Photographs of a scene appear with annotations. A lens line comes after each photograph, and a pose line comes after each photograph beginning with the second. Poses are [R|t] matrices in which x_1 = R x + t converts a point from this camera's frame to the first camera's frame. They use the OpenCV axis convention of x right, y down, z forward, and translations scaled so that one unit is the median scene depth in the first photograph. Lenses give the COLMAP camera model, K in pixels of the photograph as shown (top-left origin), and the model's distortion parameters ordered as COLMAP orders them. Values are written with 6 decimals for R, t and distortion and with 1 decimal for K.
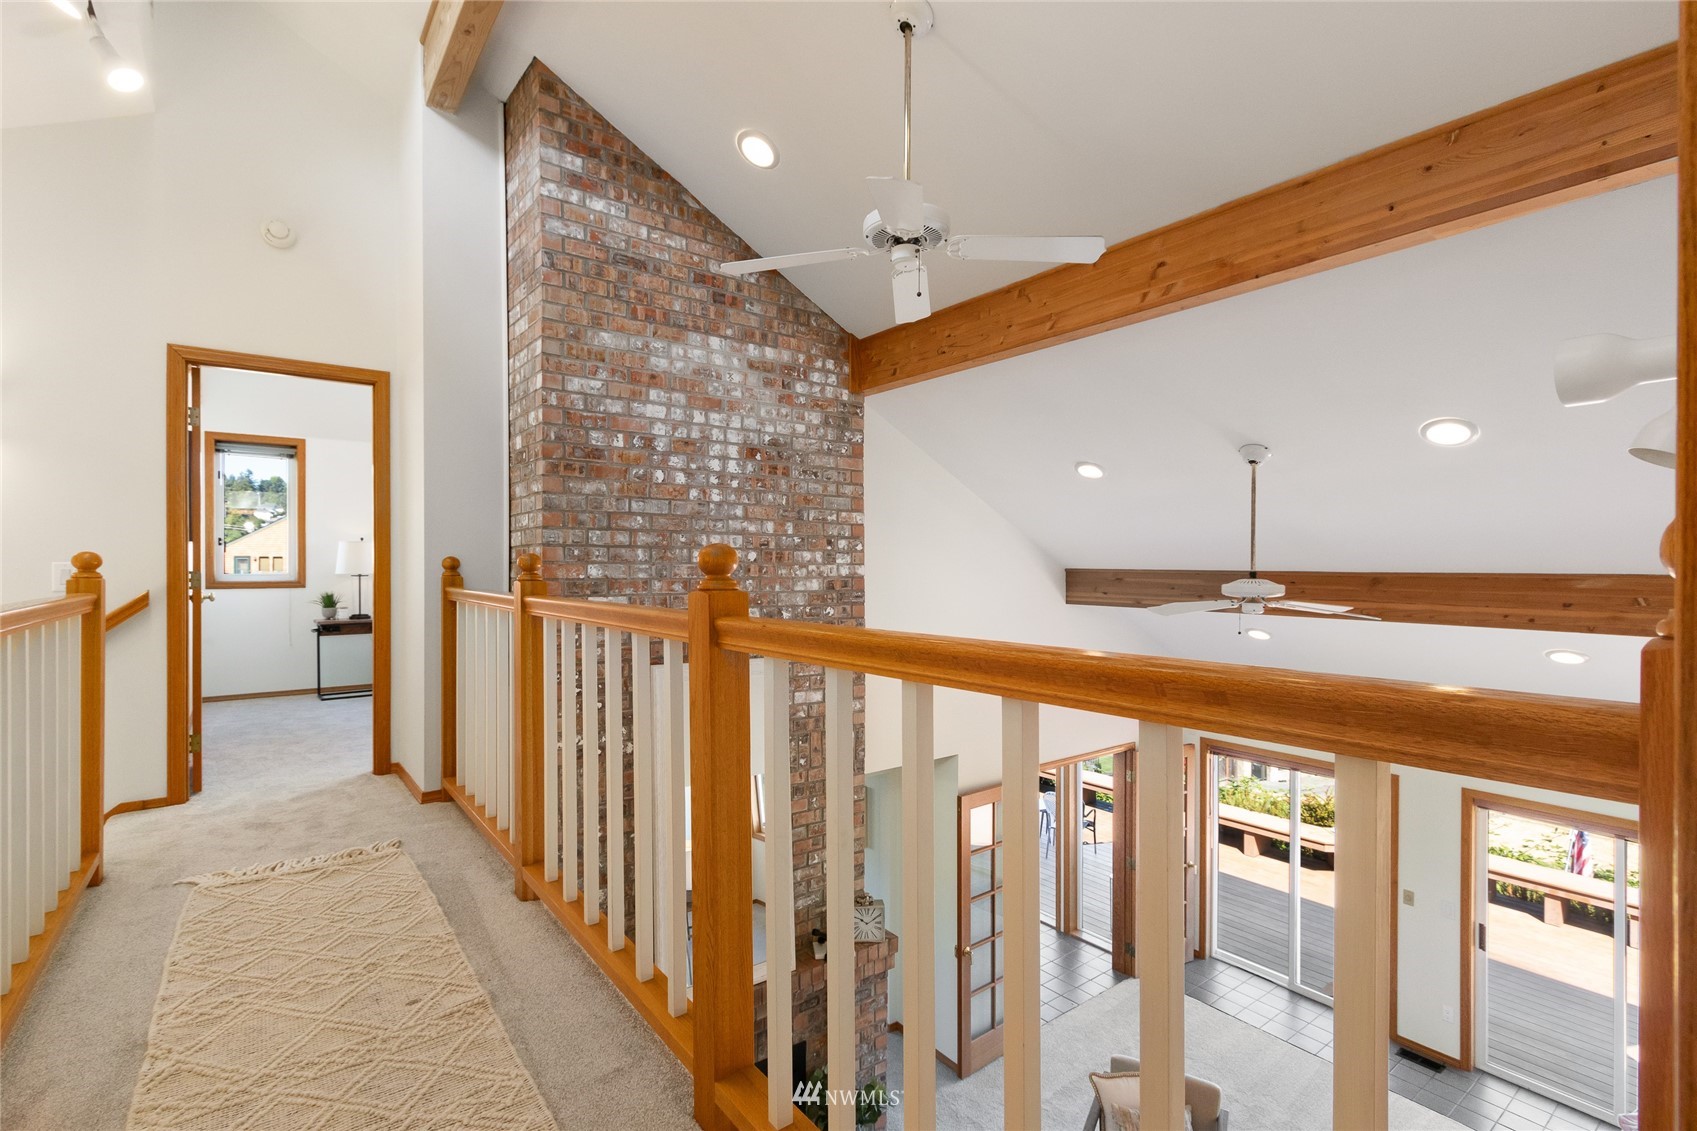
lens RADIAL K [[785.6, 0, 849.0], [0, 785.6, 569.7], [0, 0, 1]] dist [0.003037, 0.000248]
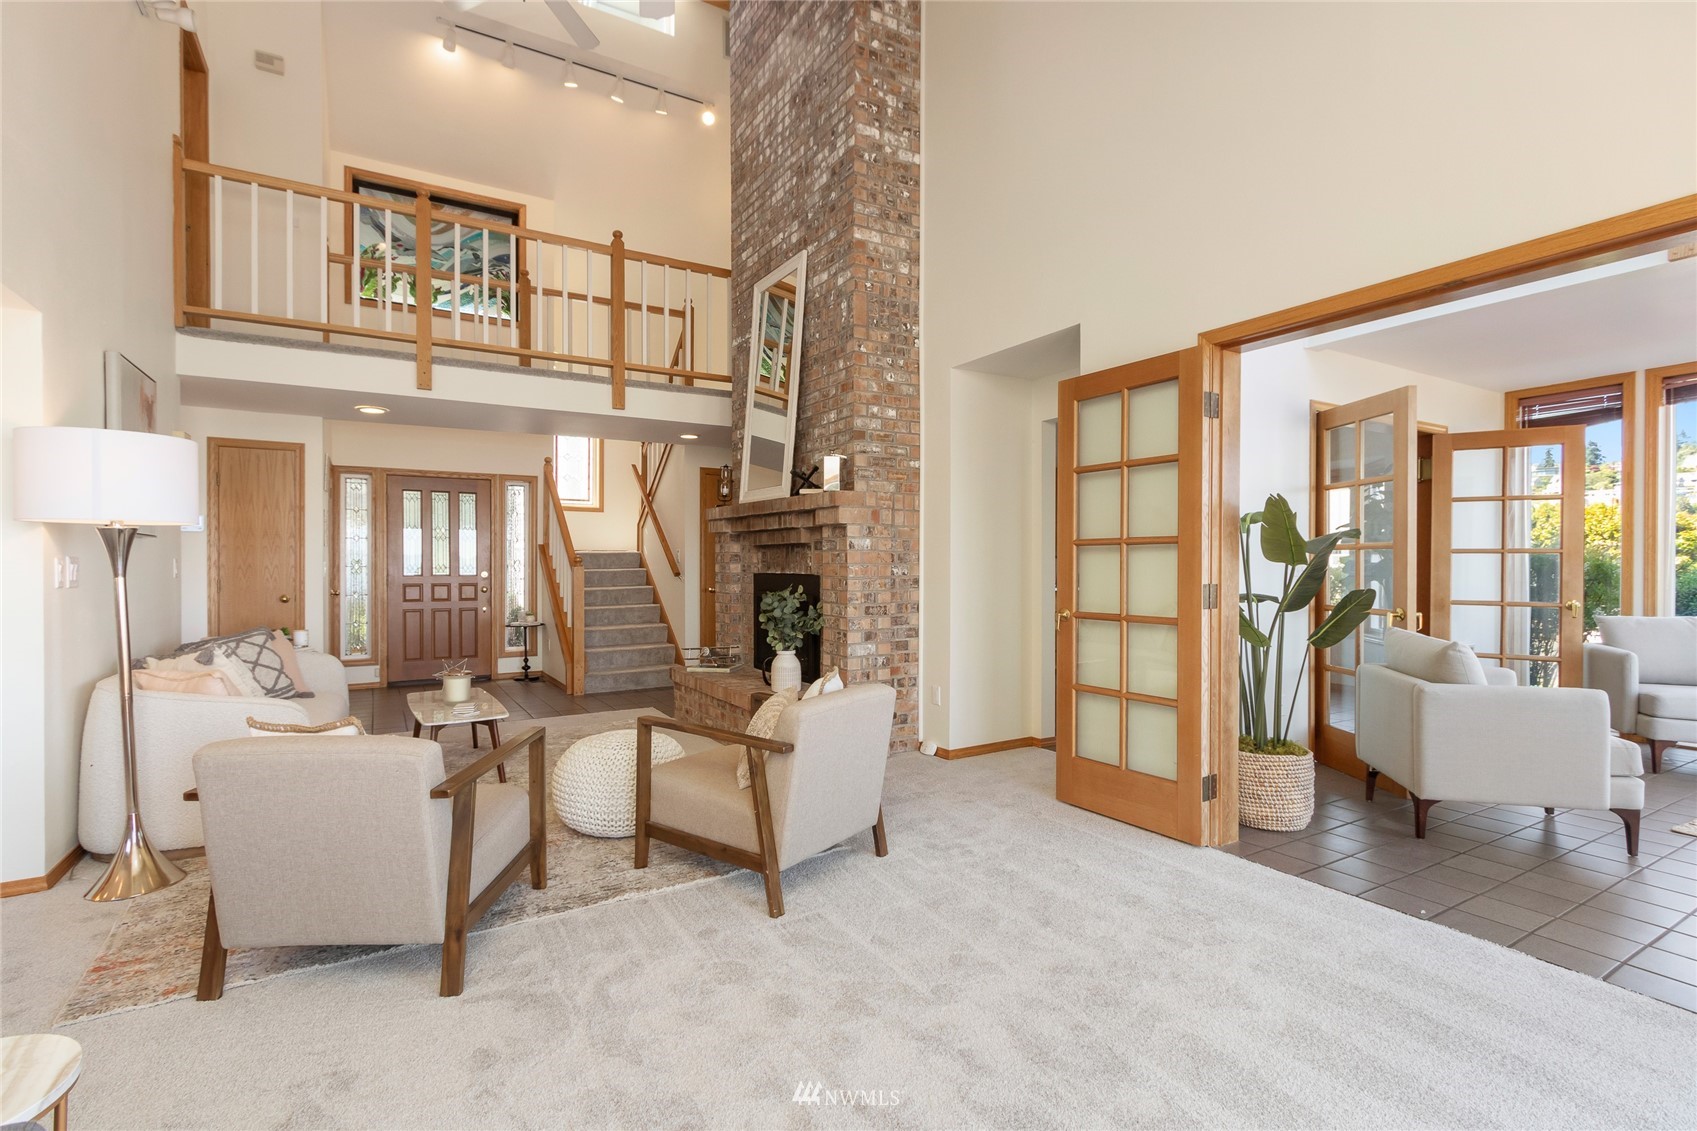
lens RADIAL K [[785.6, 0, 850.1], [0, 785.6, 569.9], [0, 0, 1]] dist [0.003037, 0.000248]
pose [[-0.104441, 0.003596, -0.994525, 1.087042], [-0.006581, 0.999969, 0.004307, 0.581144], [0.994509, 0.006994, -0.104414, 1.160003]]
